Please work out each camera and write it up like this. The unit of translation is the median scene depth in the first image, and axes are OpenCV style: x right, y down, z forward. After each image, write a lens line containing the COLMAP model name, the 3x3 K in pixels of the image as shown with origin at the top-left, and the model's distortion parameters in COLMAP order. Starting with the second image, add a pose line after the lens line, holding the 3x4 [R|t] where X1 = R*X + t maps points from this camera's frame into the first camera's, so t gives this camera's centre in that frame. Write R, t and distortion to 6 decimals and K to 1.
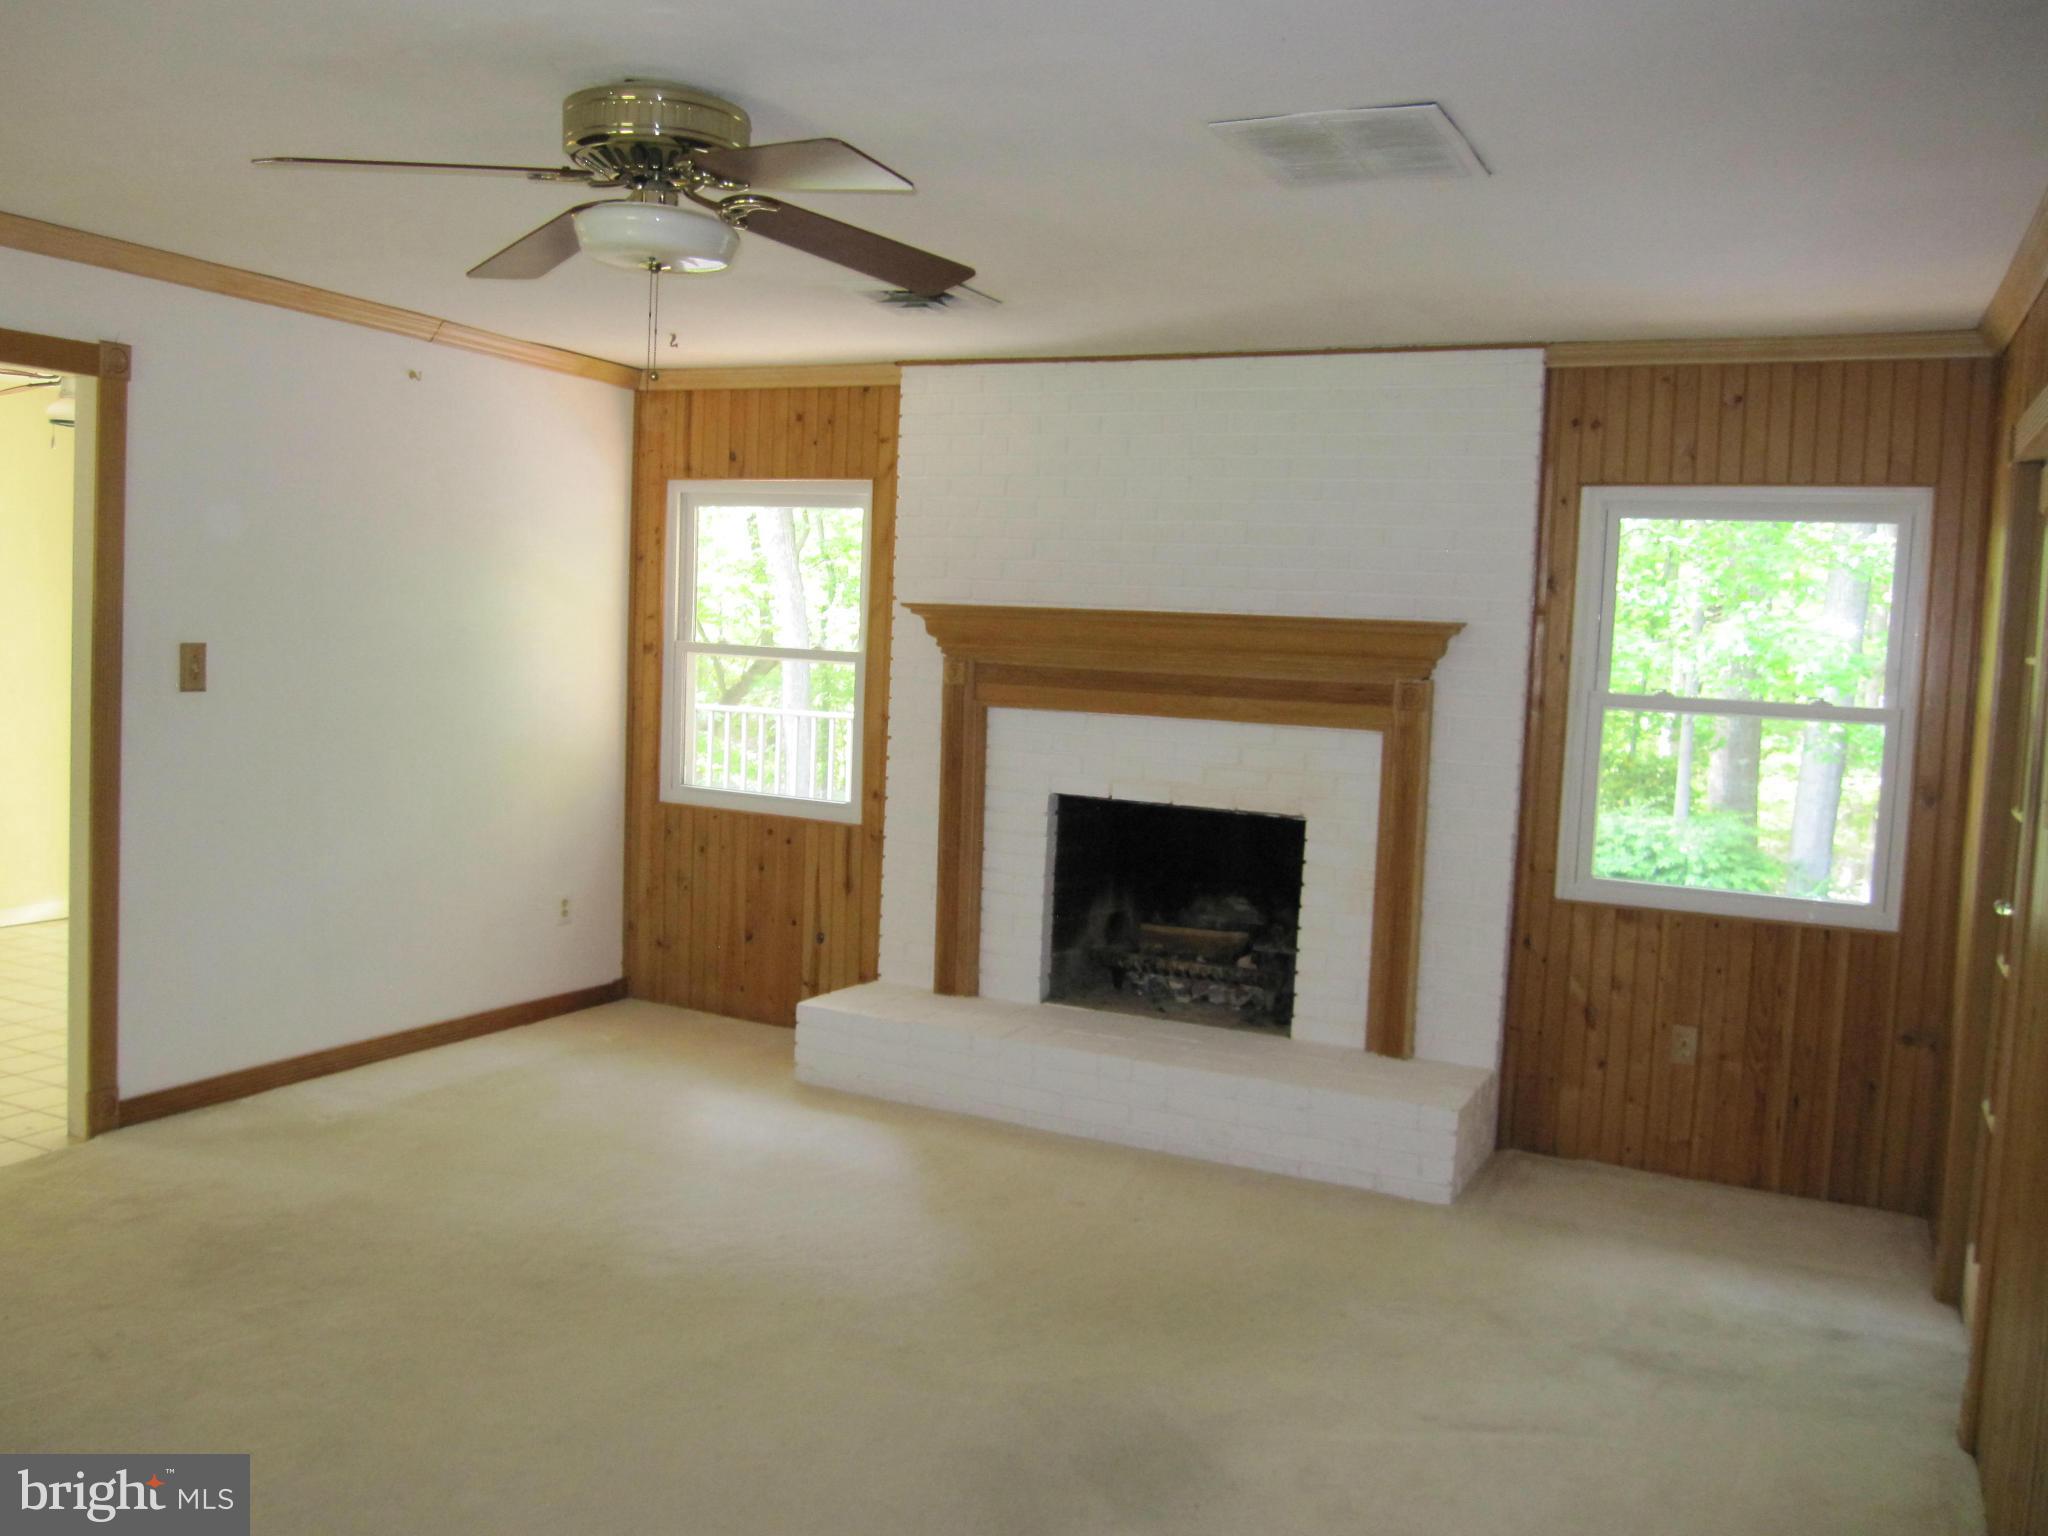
lens RADIAL K [[1732.3, 0, 1024.0], [0, 1732.3, 768.0], [0, 0, 1]] dist [-0.008083, -0.003021]
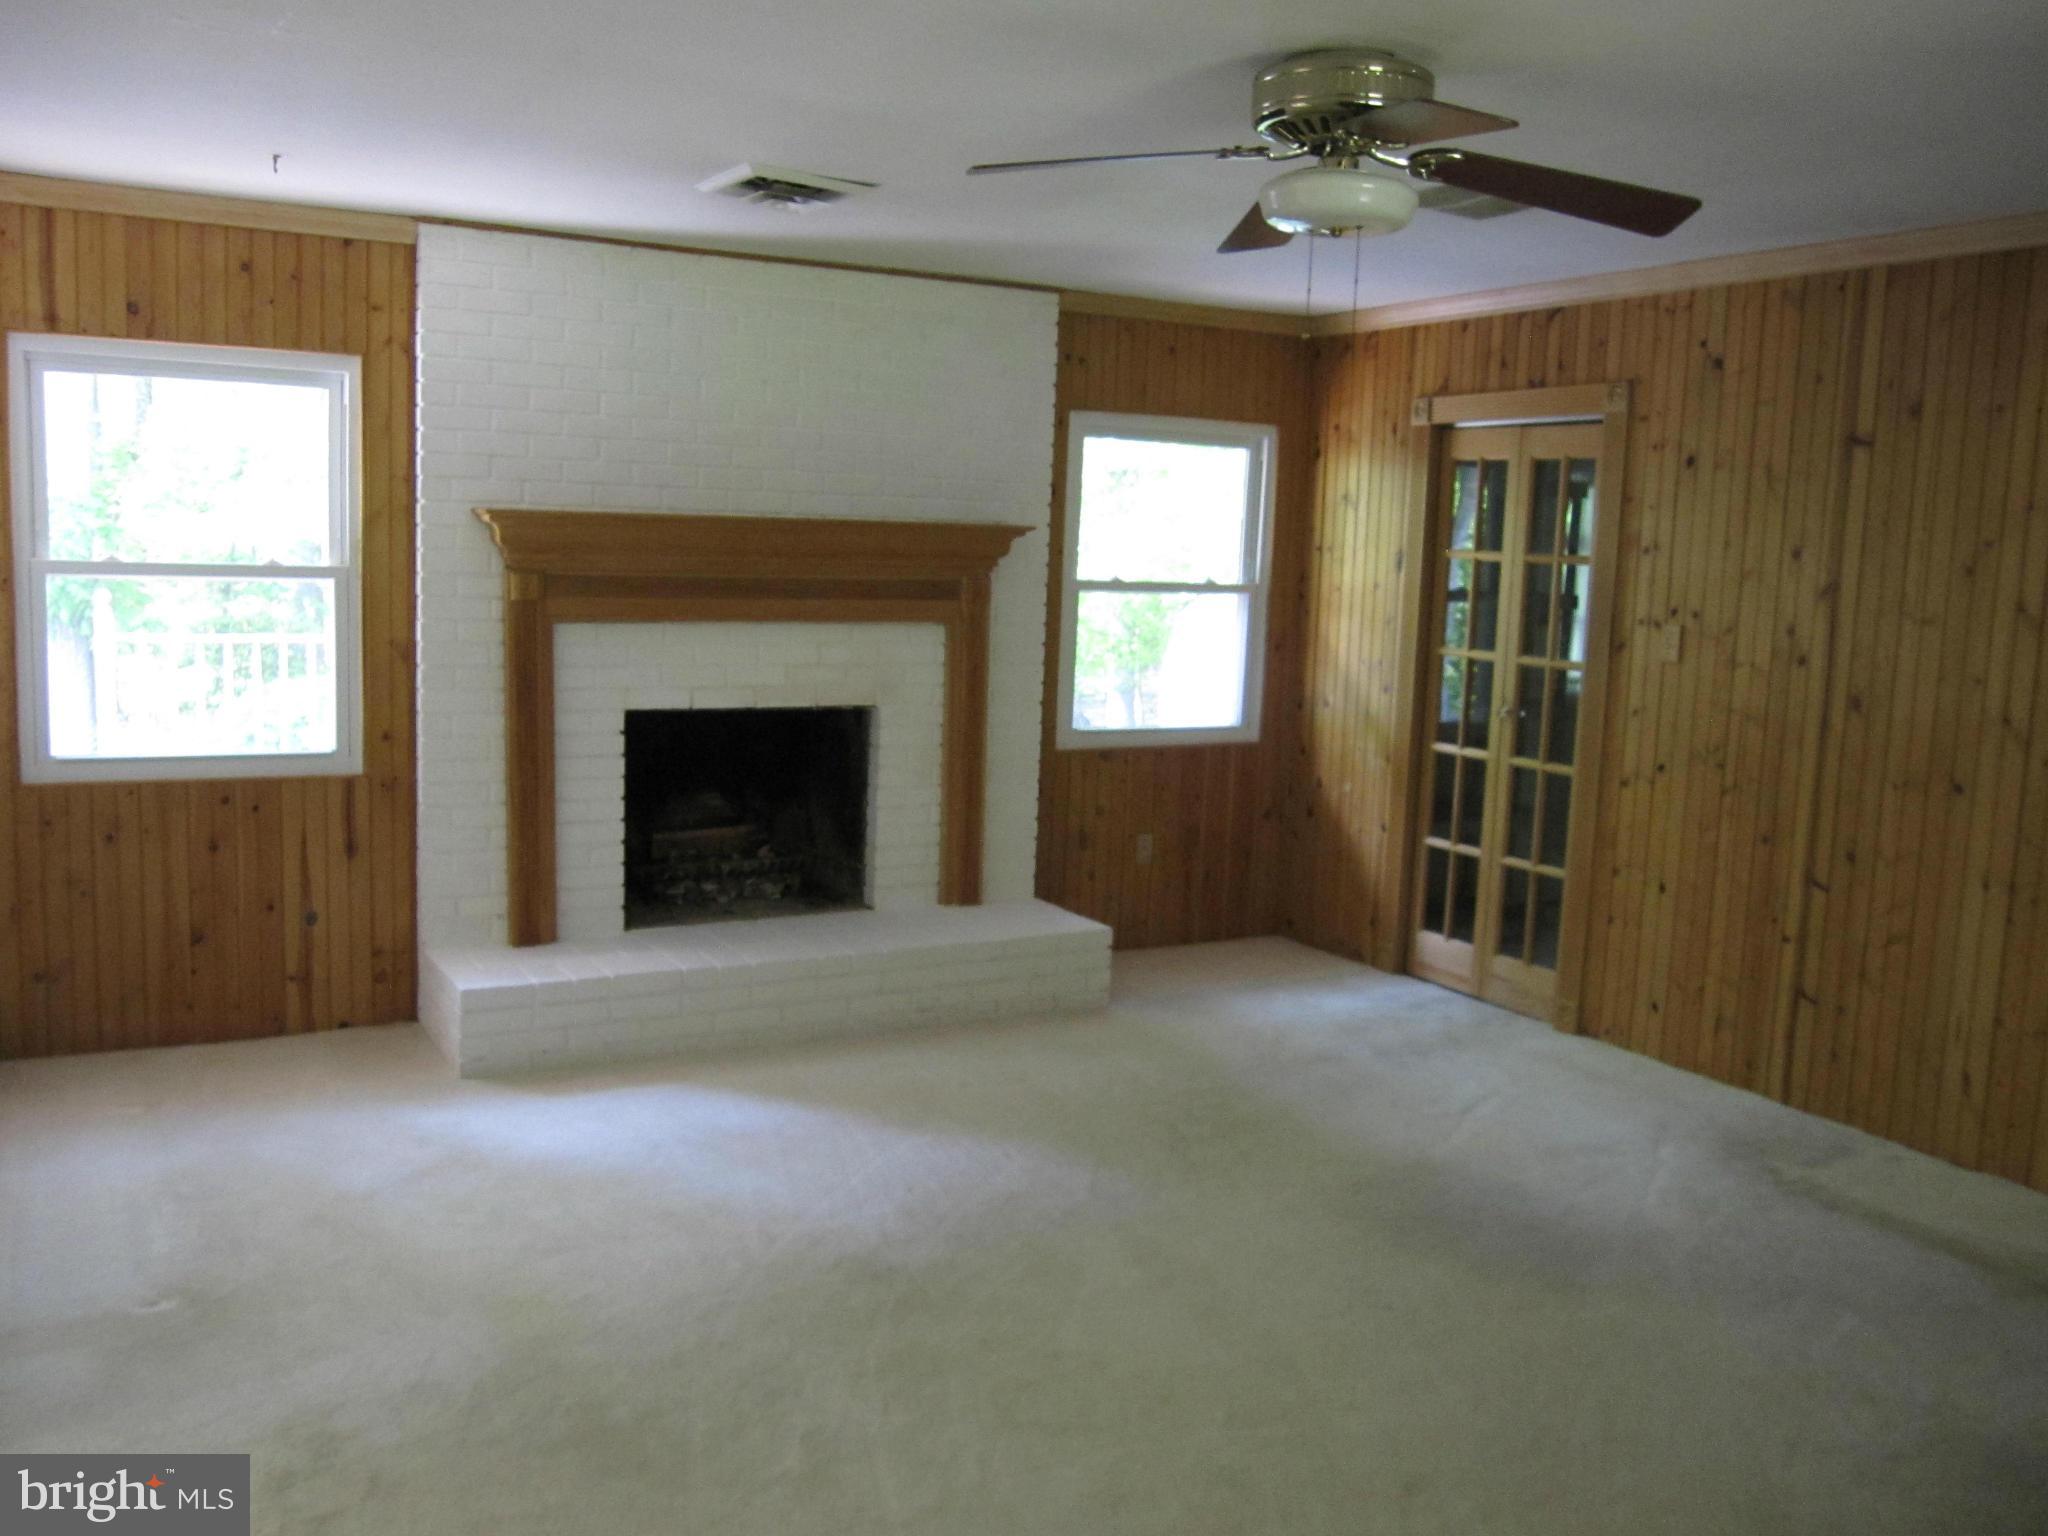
lens RADIAL K [[1725.4, 0, 1024.0], [0, 1725.4, 768.0], [0, 0, 1]] dist [-0.007258, 0.001206]
pose [[0.577007, -0.133574, 0.805743, -0.617272], [0.061738, 0.990847, 0.120048, -0.053518], [-0.814403, -0.019524, 0.579972, 0.277610]]
